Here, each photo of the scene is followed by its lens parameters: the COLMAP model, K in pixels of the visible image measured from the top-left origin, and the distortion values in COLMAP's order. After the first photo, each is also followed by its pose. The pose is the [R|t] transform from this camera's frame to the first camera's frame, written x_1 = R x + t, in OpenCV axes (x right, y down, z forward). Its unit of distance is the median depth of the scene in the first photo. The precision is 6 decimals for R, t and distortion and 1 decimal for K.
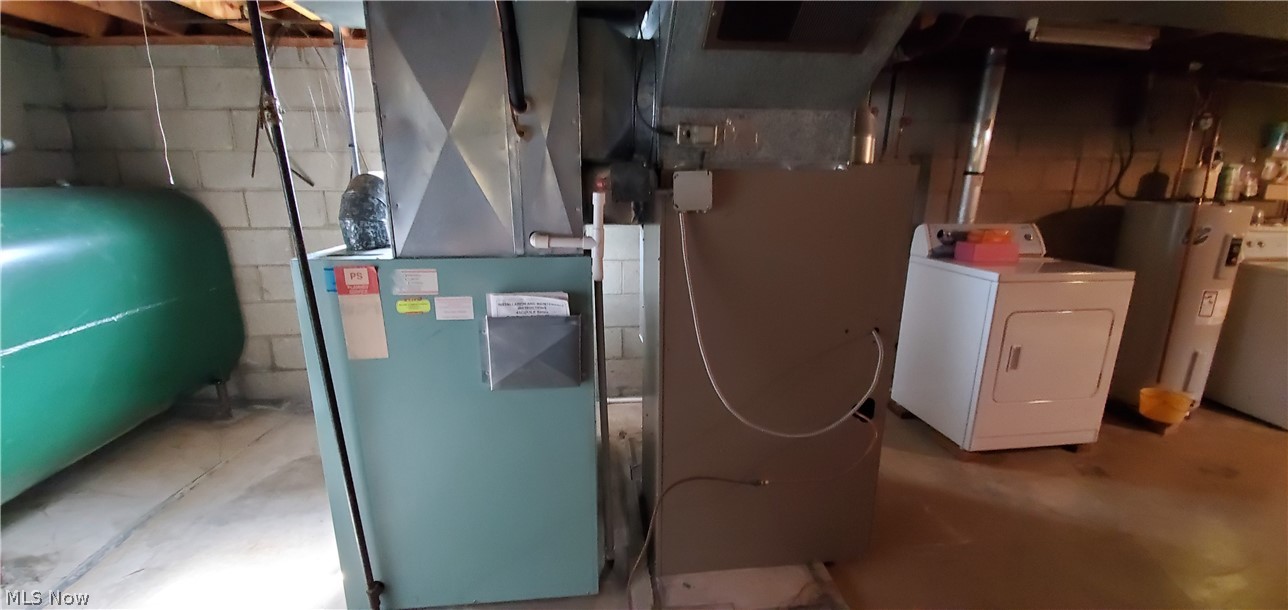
lens RADIAL K [[504.7, 0, 655.3], [0, 504.7, 306.7], [0, 0, 1]] dist [-0.017893, -0.003712]
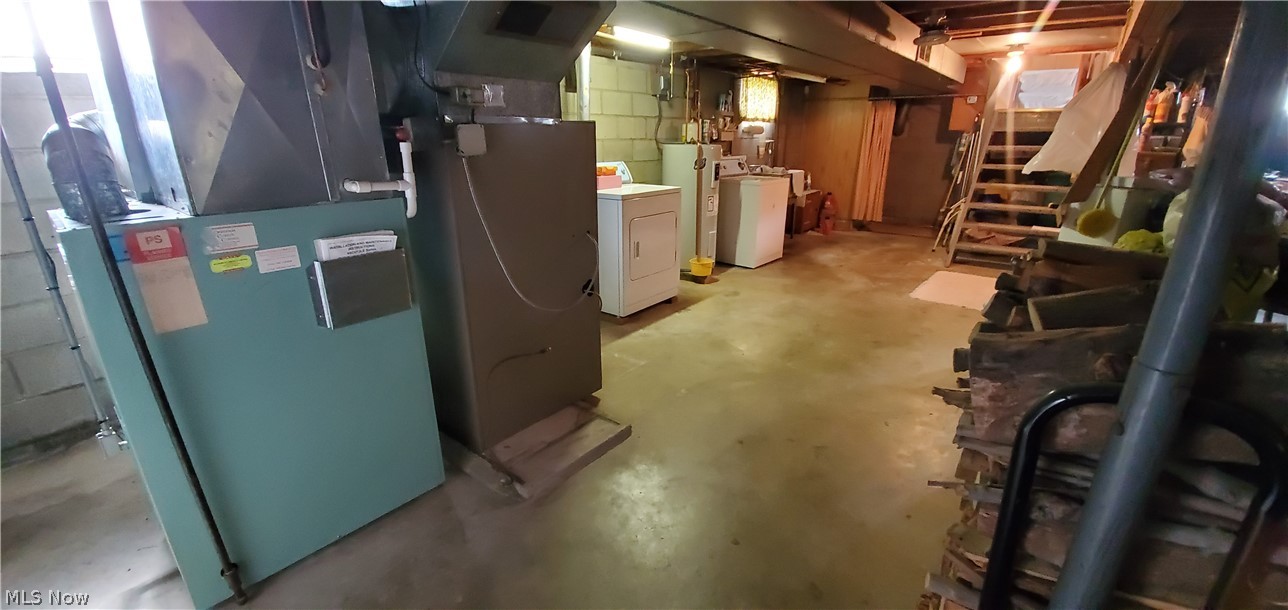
lens RADIAL K [[504.7, 0, 645.4], [0, 504.7, 305.4], [0, 0, 1]] dist [-0.017893, -0.003712]
pose [[0.709773, -0.225876, 0.667235, -0.567530], [0.166568, 0.974152, 0.152589, 0.063647], [-0.684454, 0.002836, 0.729050, -0.253198]]
